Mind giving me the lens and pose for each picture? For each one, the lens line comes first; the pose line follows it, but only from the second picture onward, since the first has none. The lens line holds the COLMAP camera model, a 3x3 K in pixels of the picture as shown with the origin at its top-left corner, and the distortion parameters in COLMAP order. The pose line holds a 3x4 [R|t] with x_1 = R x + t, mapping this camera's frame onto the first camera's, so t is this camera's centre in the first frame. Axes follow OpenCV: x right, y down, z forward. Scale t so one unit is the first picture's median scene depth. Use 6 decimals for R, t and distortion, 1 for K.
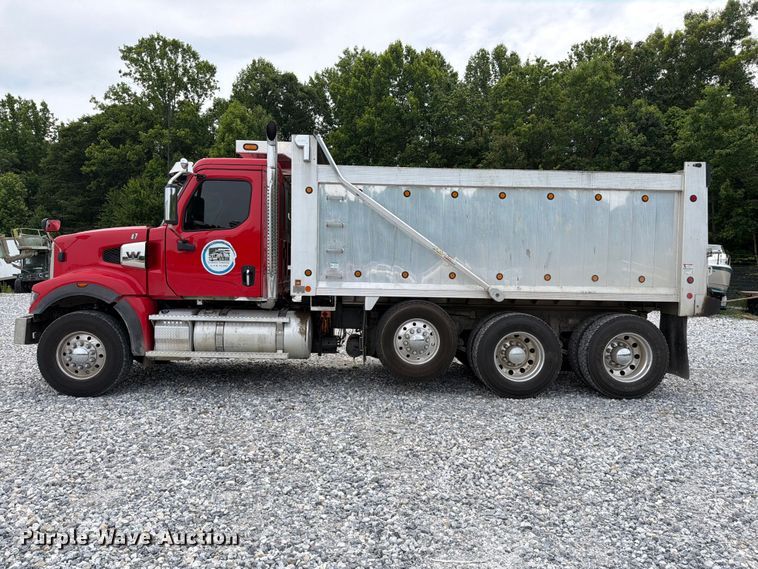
lens RADIAL K [[535.6, 0, 378.7], [0, 535.6, 286.8], [0, 0, 1]] dist [0.038281, -0.052570]
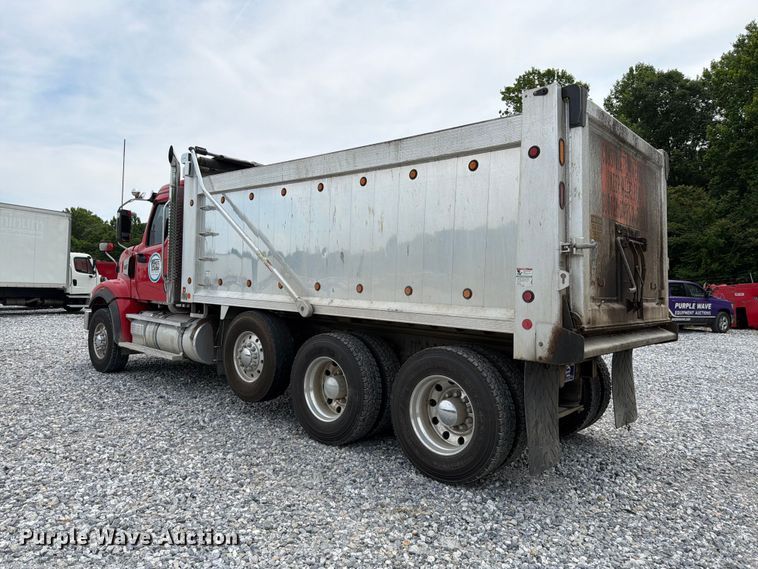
lens RADIAL K [[536.2, 0, 380.1], [0, 536.2, 282.8], [0, 0, 1]] dist [0.060309, -0.090017]
pose [[0.715211, 0.004556, -0.698893, 0.127700], [-0.043695, 0.998314, -0.038208, 0.000275], [0.697541, 0.057865, 0.714205, 0.072412]]
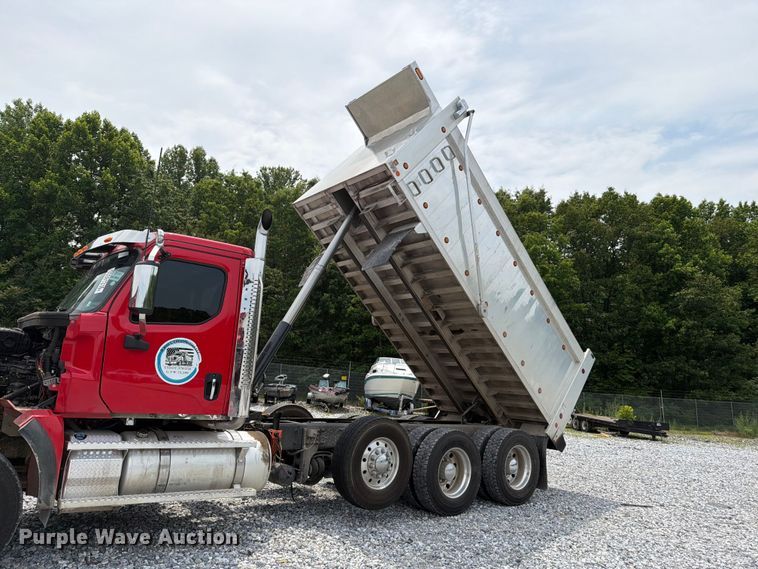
lens RADIAL K [[536.2, 0, 380.1], [0, 536.2, 282.8], [0, 0, 1]] dist [0.060309, -0.090017]
pose [[0.796407, 0.143885, 0.587395, -0.077607], [-0.028594, 0.979157, -0.201080, -0.002571], [-0.604084, 0.143345, 0.783922, 0.030870]]
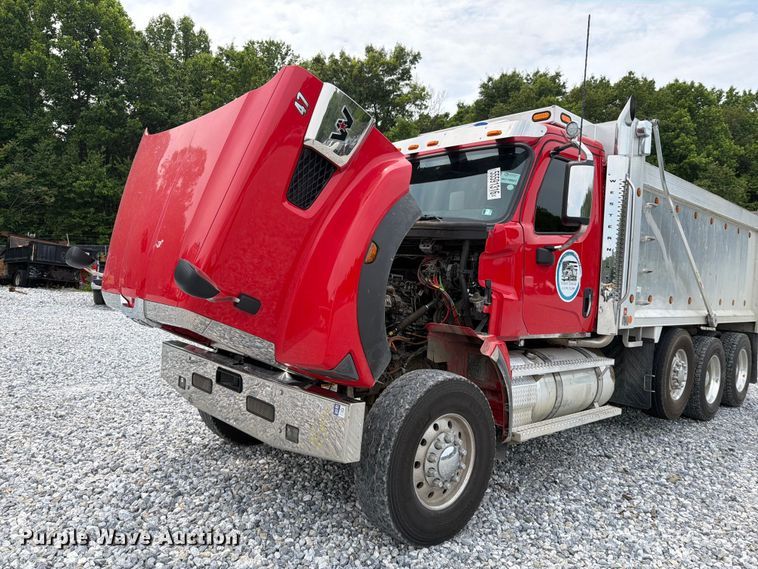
lens RADIAL K [[550.4, 0, 376.2], [0, 550.4, 270.7], [0, 0, 1]] dist [-0.008326, 0.000395]
pose [[0.763745, 0.034755, 0.644582, -0.134127], [-0.026346, 0.999396, -0.022670, -0.005681], [-0.644981, 0.000332, 0.764199, 0.091164]]
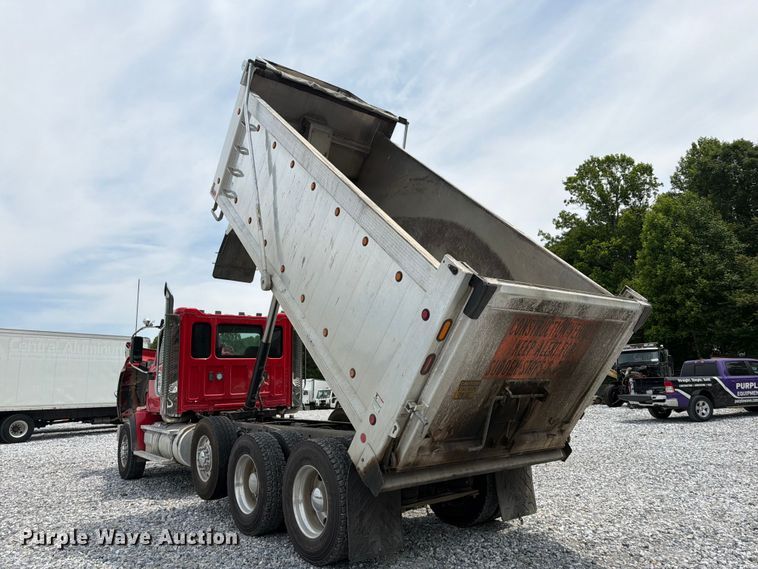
lens RADIAL K [[536.2, 0, 380.1], [0, 536.2, 282.8], [0, 0, 1]] dist [0.060309, -0.090017]
pose [[0.573447, -0.187034, -0.797607, 0.172951], [0.014416, 0.975744, -0.218442, 0.000623], [0.819116, 0.113766, 0.562234, 0.094946]]
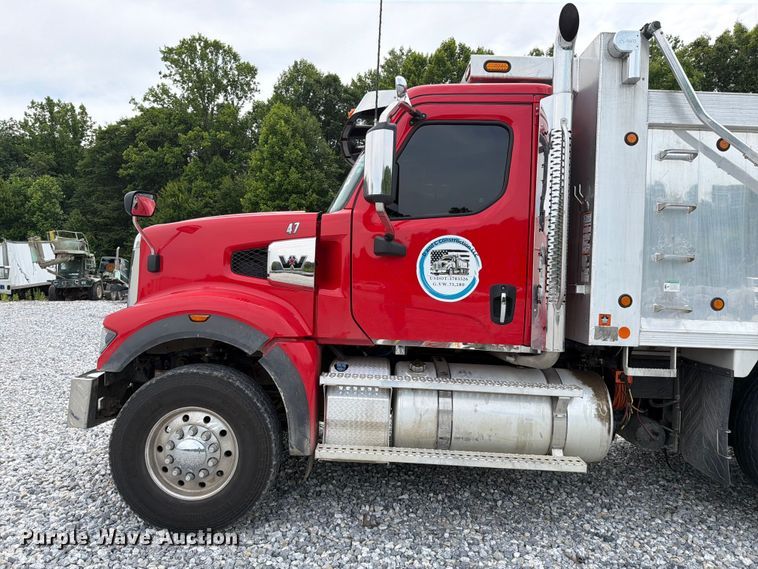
lens RADIAL K [[533.2, 0, 369.6], [0, 533.2, 279.6], [0, 0, 1]] dist [0.061768, -0.101241]
pose [[0.998517, 0.016416, -0.051913, -0.050445], [-0.018035, 0.999360, -0.030876, -0.003833], [0.051373, 0.031767, 0.998174, 0.068774]]
